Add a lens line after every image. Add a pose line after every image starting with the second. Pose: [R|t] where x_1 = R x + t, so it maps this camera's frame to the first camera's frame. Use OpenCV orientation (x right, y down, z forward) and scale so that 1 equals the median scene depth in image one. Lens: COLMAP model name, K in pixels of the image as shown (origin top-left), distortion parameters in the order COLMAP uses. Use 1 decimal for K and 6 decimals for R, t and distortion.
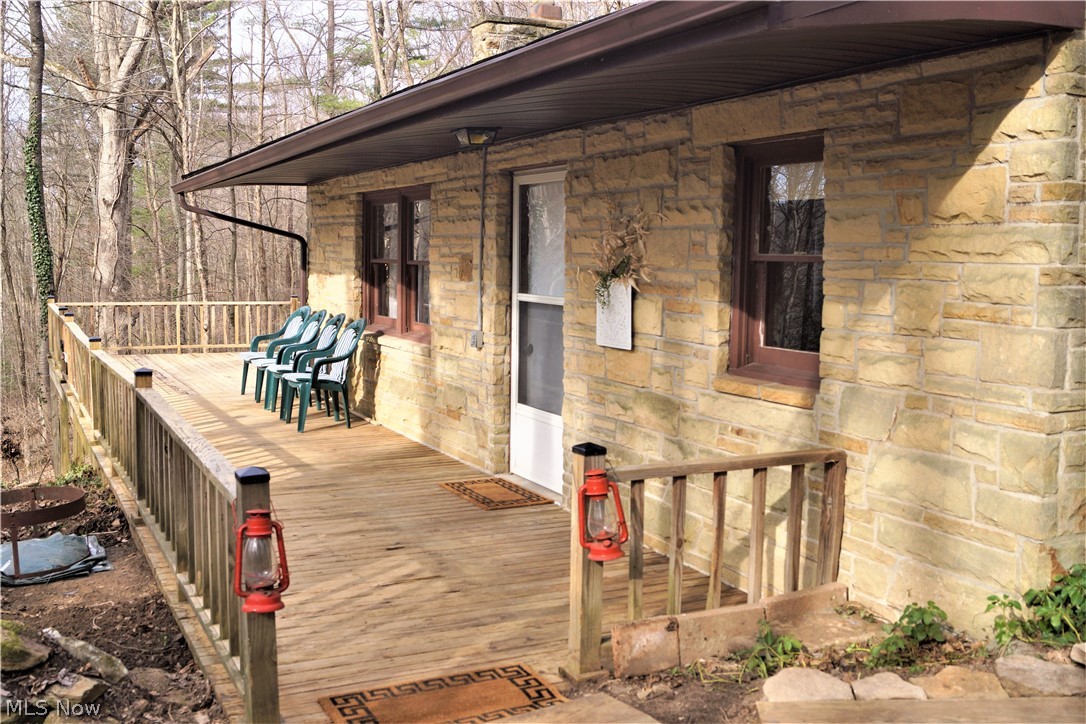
lens RADIAL K [[1076.3, 0, 543.0], [0, 1076.3, 362.0], [0, 0, 1]] dist [-0.001535, 0.001577]
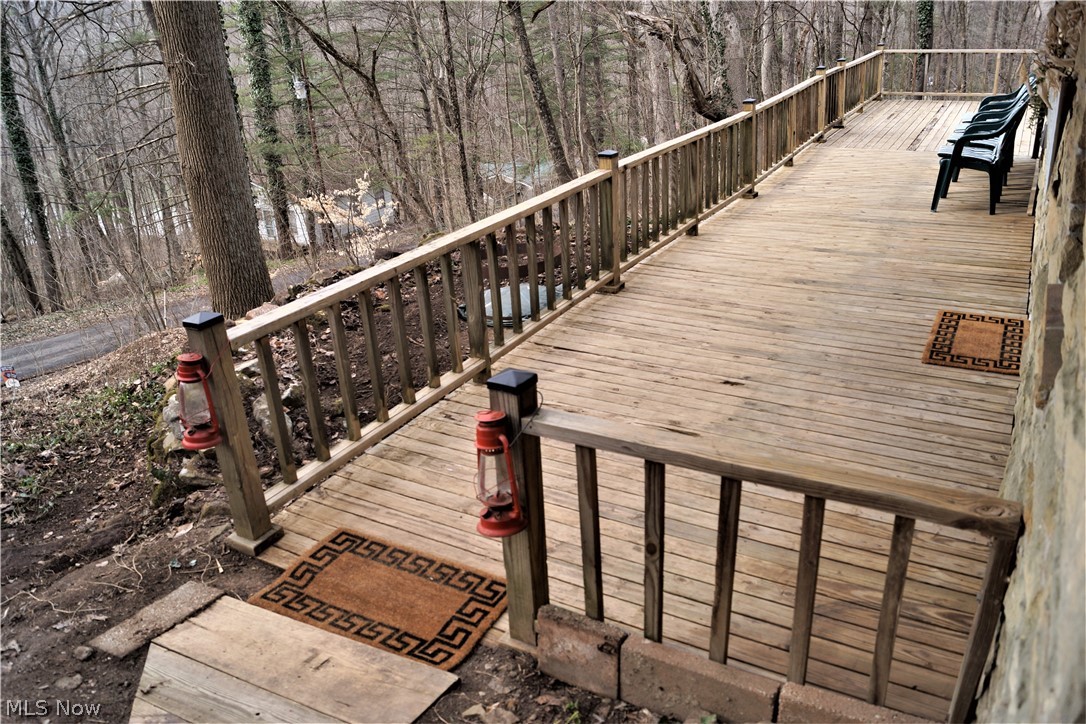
lens RADIAL K [[844.8, 0, 543.0], [0, 844.8, 362.0], [0, 0, 1]] dist [-0.078543, 0.007166]
pose [[0.549716, 0.291287, -0.782920, 0.327165], [-0.018618, 0.941274, 0.337131, -0.082211], [0.835144, -0.170750, 0.522857, 0.488565]]
